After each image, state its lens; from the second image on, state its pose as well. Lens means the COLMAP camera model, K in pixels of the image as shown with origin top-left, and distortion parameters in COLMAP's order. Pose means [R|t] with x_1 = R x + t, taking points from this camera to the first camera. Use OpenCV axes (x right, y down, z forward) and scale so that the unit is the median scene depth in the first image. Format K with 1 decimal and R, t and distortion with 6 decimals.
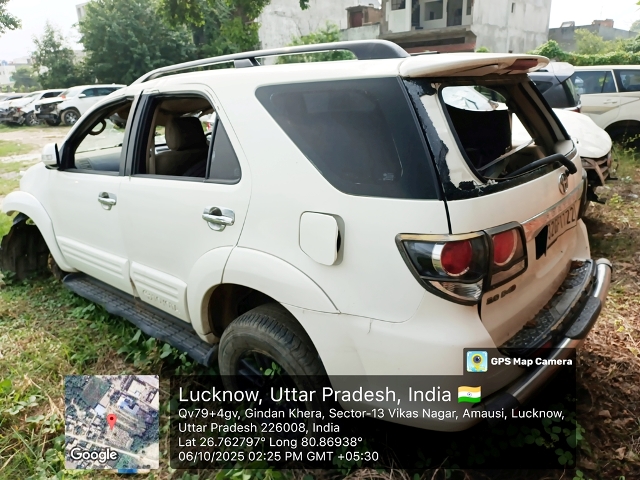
lens RADIAL K [[463.6, 0, 318.8], [0, 463.6, 240.2], [0, 0, 1]] dist [0.016407, -0.020570]
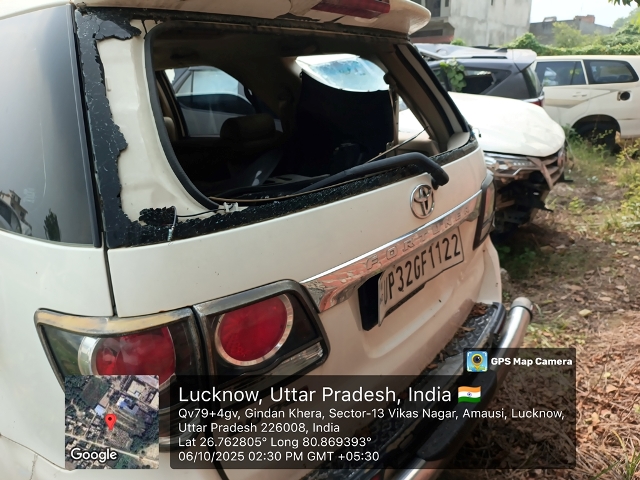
lens RADIAL K [[463.6, 0, 321.8], [0, 463.6, 239.1], [0, 0, 1]] dist [0.016407, -0.020570]
pose [[0.999495, 0.002589, 0.031658, 0.110430], [-0.002881, 0.999954, 0.009172, -0.022794], [-0.031633, -0.009259, 0.999457, 0.115189]]
